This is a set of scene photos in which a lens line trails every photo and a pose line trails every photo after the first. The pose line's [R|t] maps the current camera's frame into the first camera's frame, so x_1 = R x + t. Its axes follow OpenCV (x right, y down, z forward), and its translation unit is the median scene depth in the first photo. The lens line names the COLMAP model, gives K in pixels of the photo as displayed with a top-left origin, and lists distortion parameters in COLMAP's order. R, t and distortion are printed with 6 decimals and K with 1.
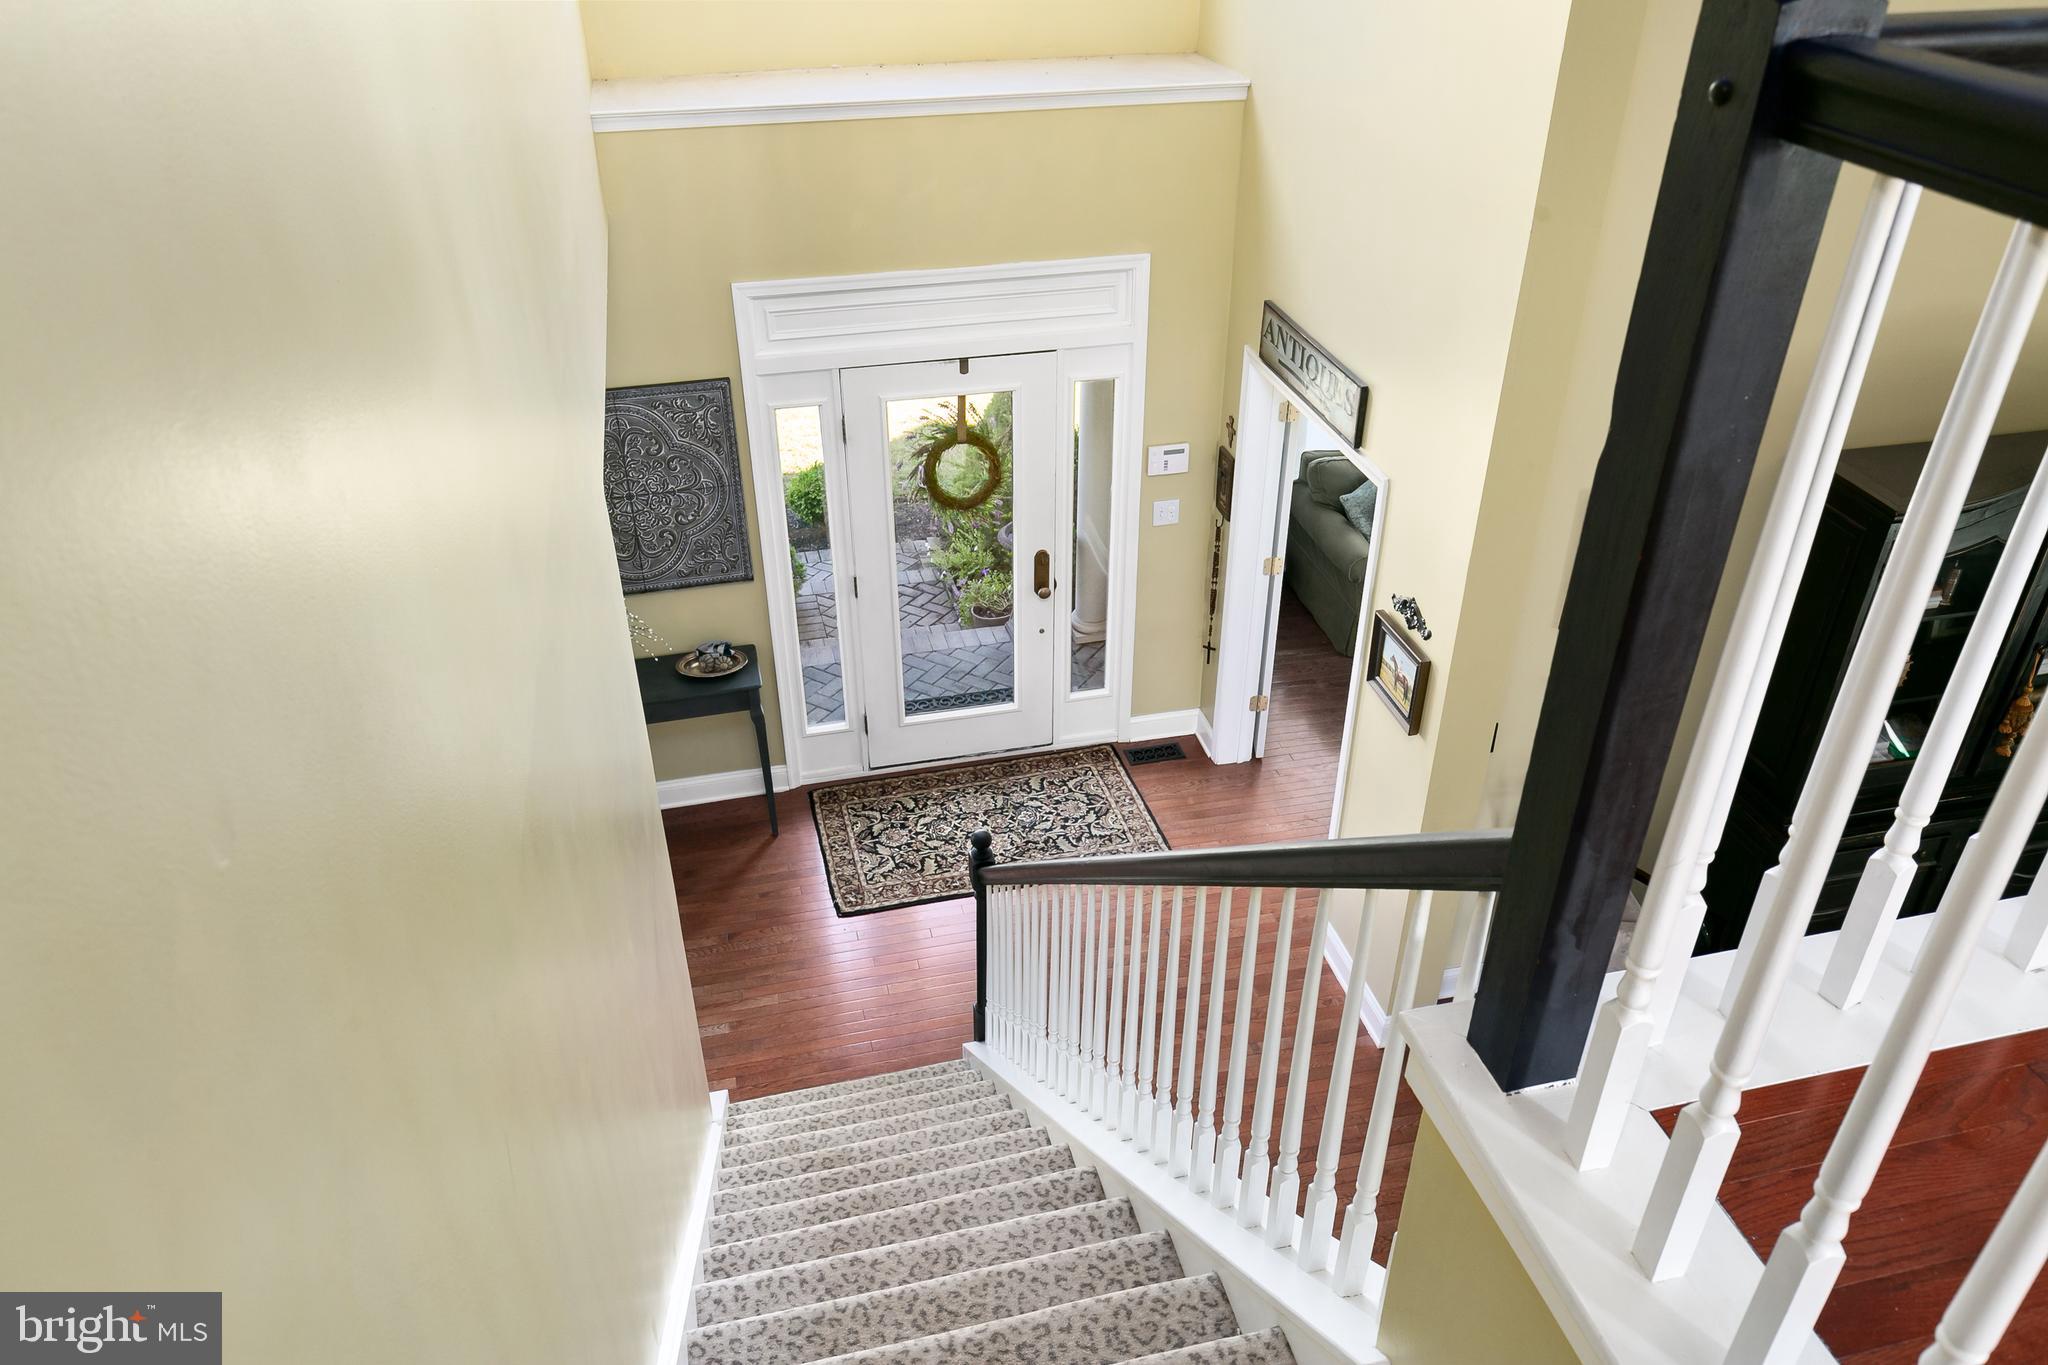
lens RADIAL K [[1458.8, 0, 1024.0], [0, 1458.8, 682.5], [0, 0, 1]] dist [0.000808, 0.000146]
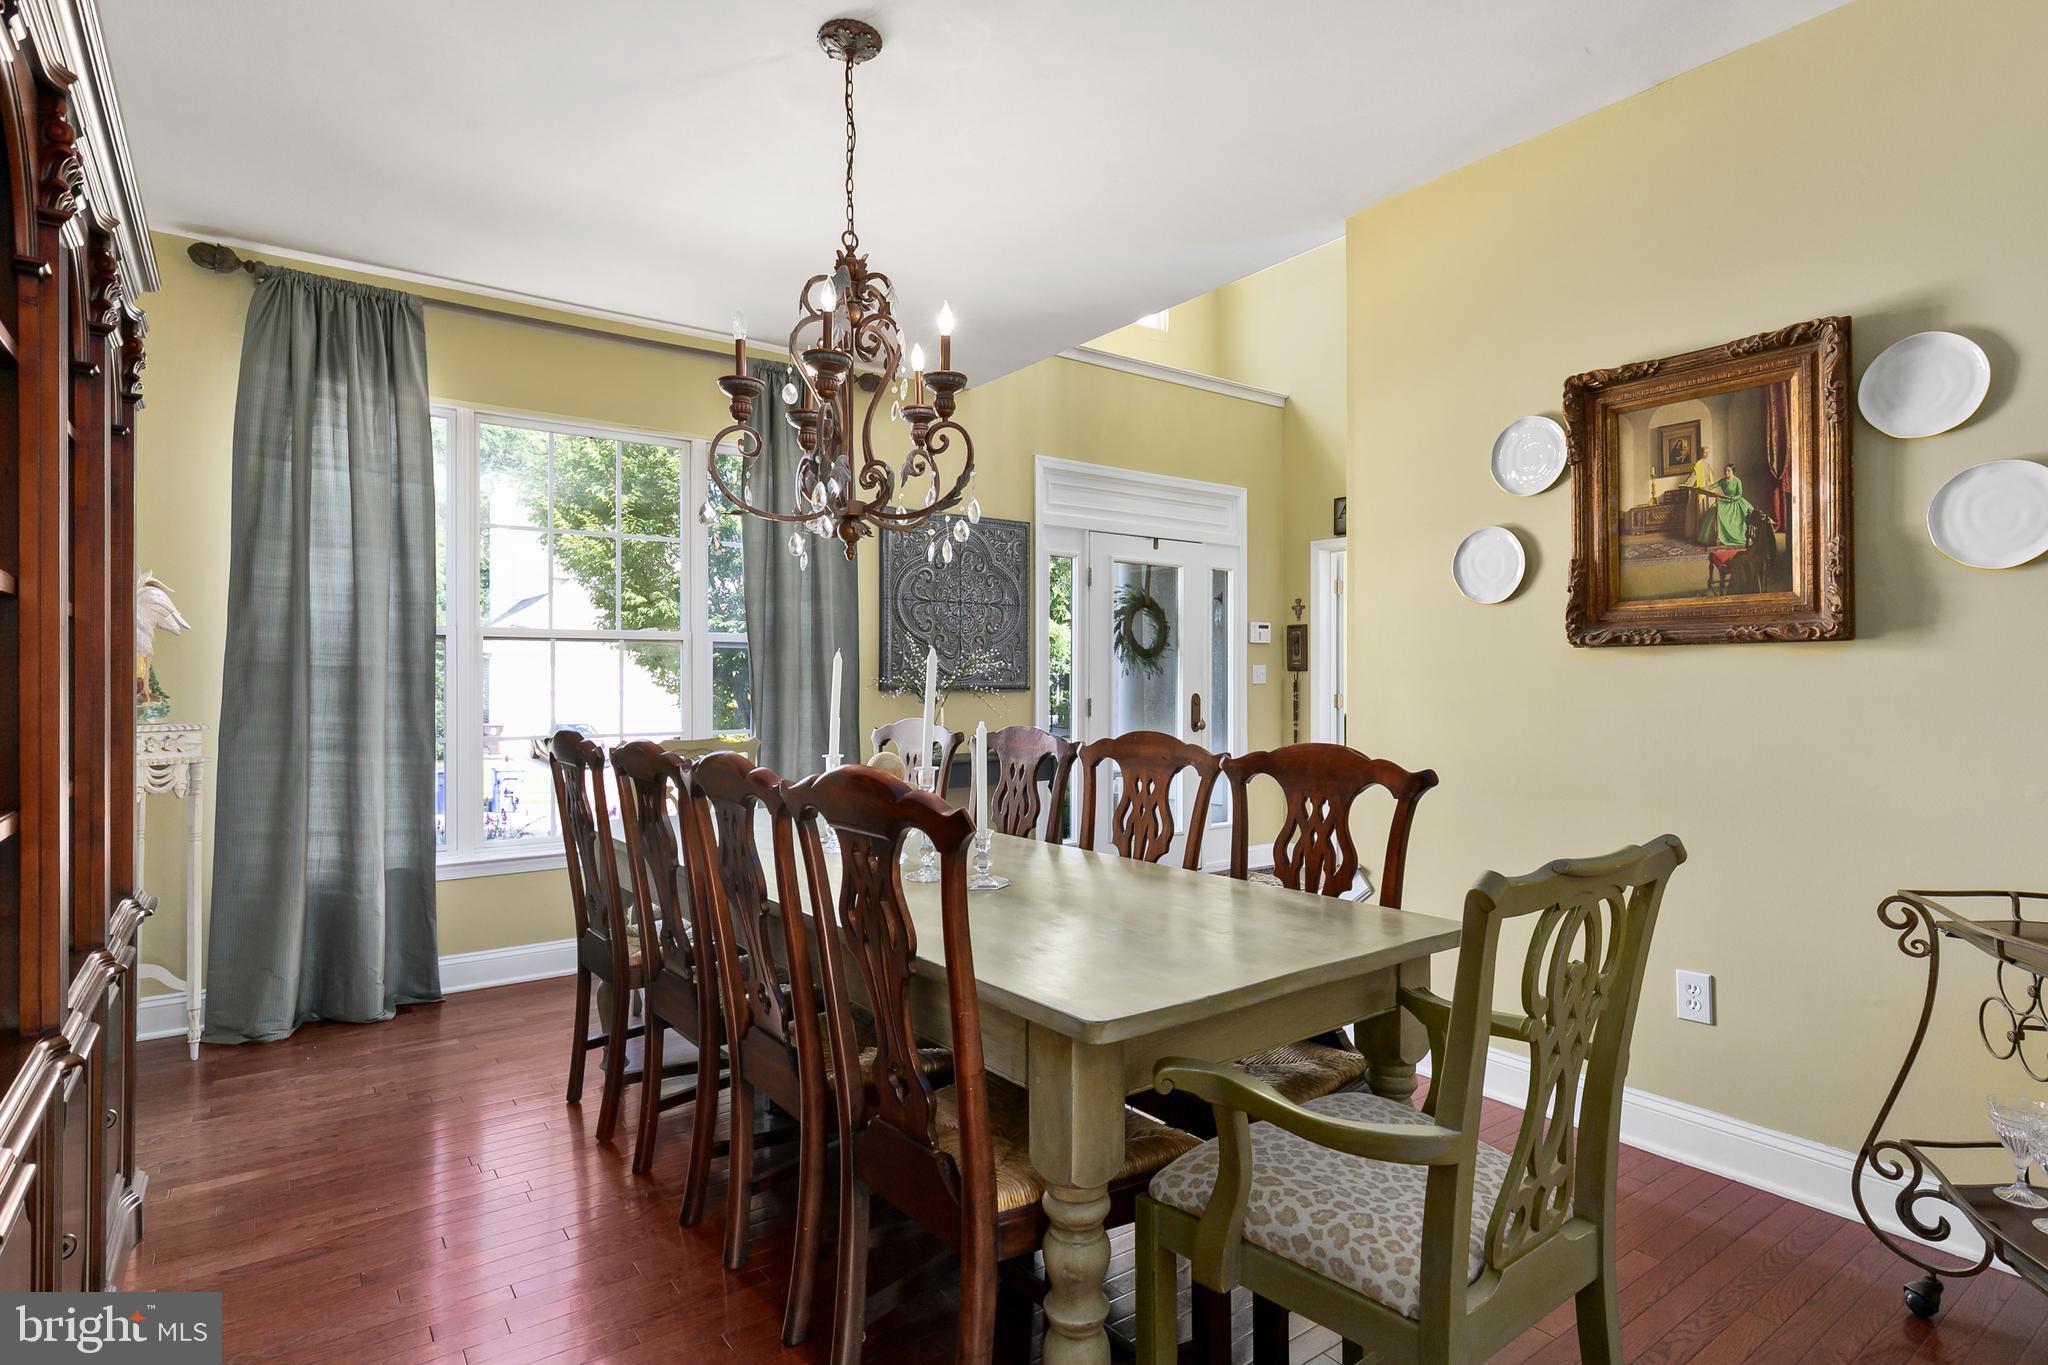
lens RADIAL K [[1054.7, 0, 1024.0], [0, 1054.7, 682.5], [0, 0, 1]] dist [0.000305, 0.000115]
pose [[0.920185, 0.003897, 0.391465, -0.535464], [0.209237, 0.840249, -0.500201, 0.369805], [-0.330878, 0.542186, 0.772369, 0.294562]]
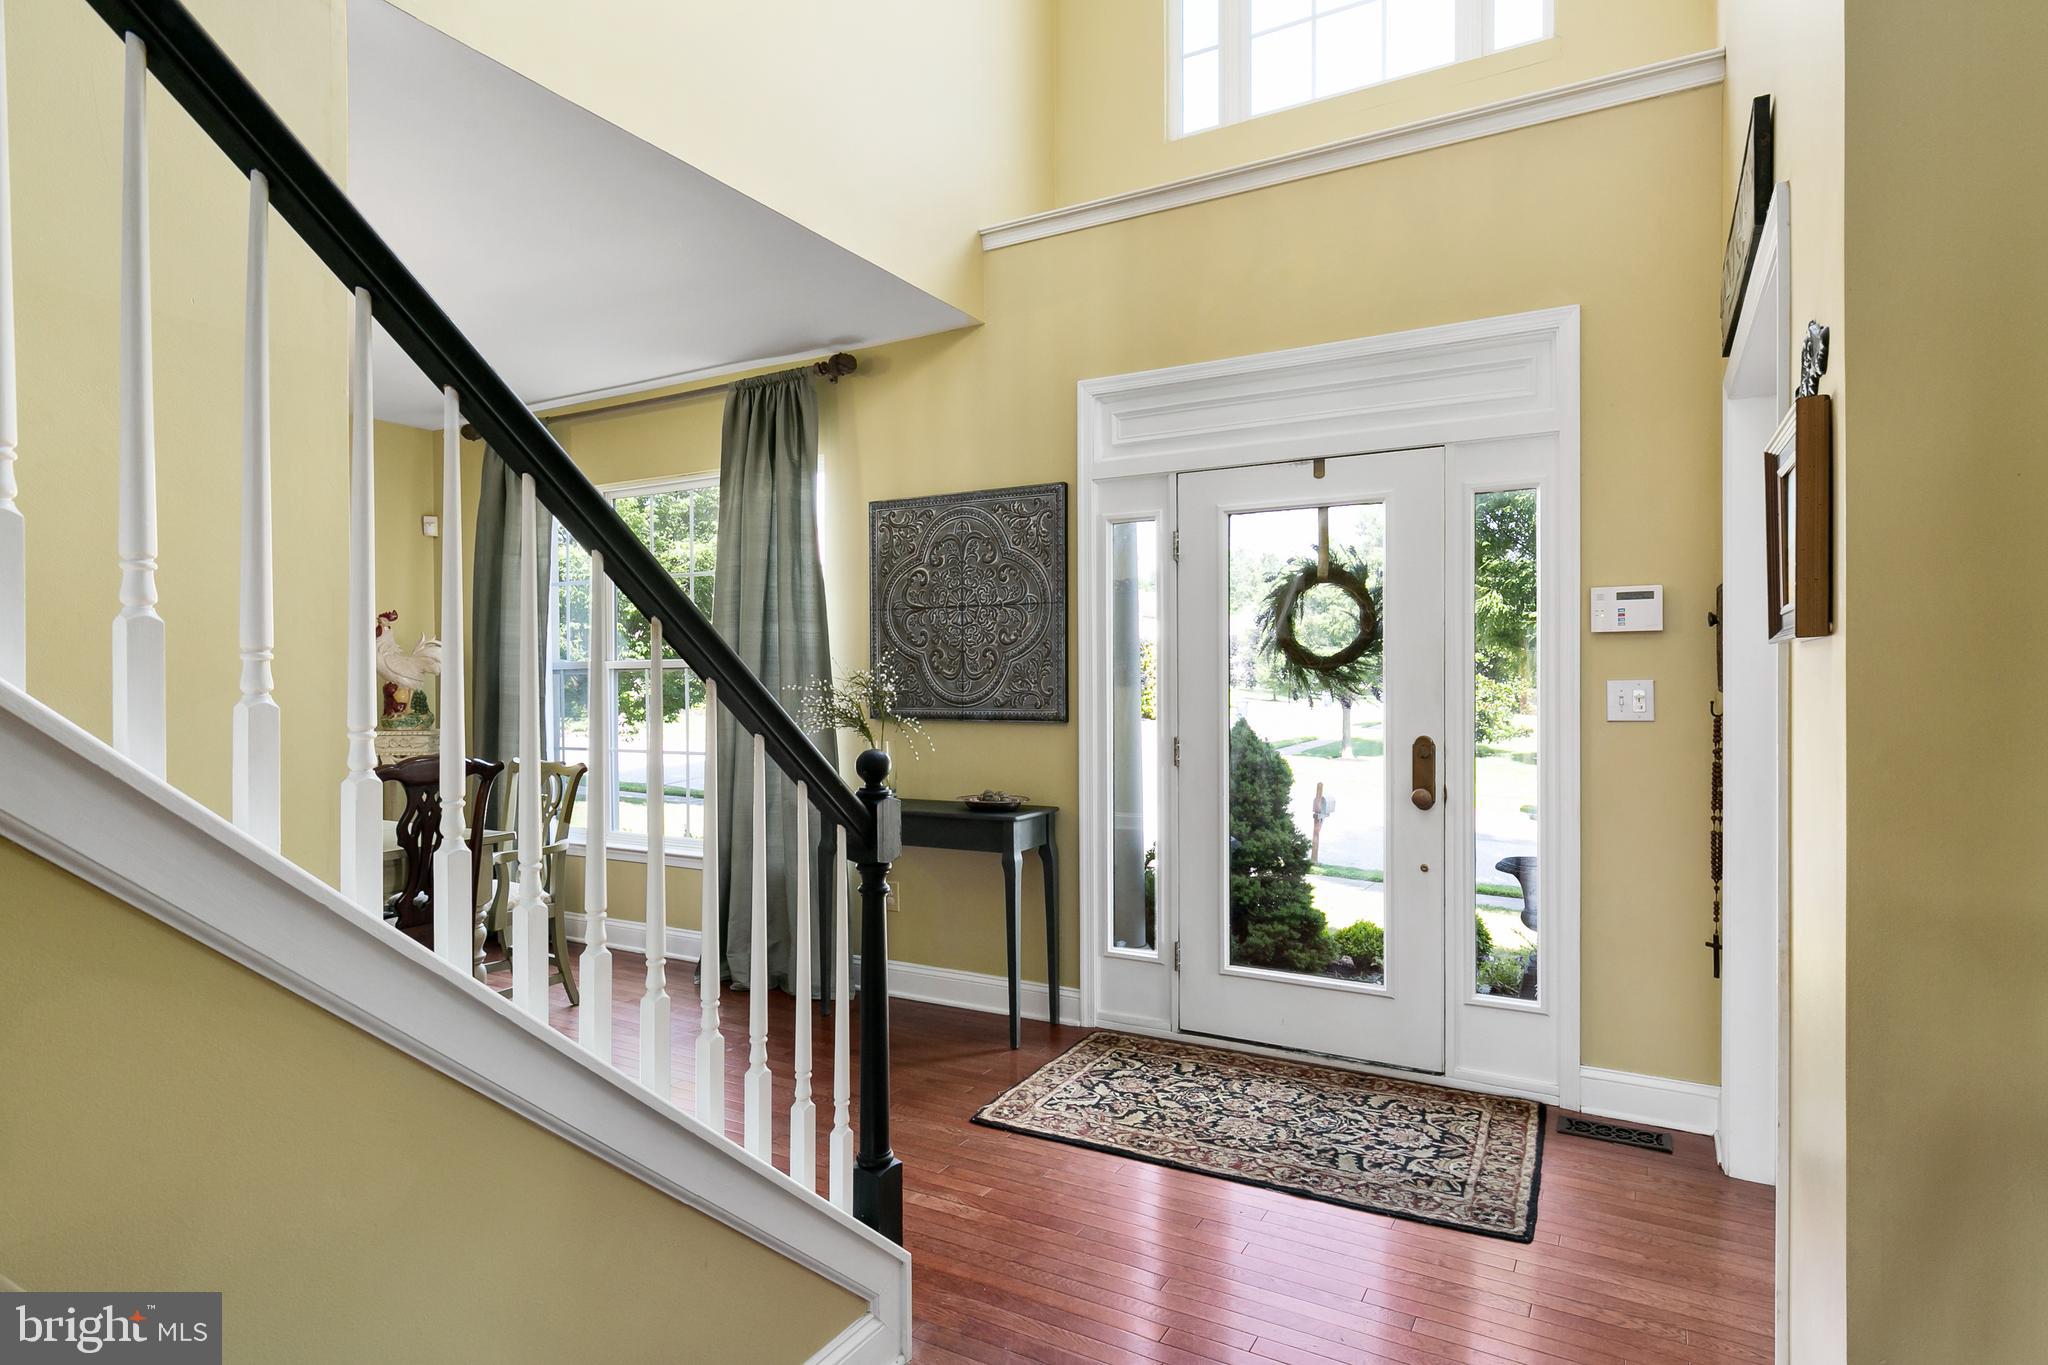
lens RADIAL K [[1094.9, 0, 1024.0], [0, 1094.9, 682.5], [0, 0, 1]] dist [0.002271, -0.000250]
pose [[0.733227, 0.002005, -0.679981, 0.239781], [-0.368974, 0.841147, -0.395387, 0.176041], [0.571171, 0.540803, 0.617491, 0.558101]]
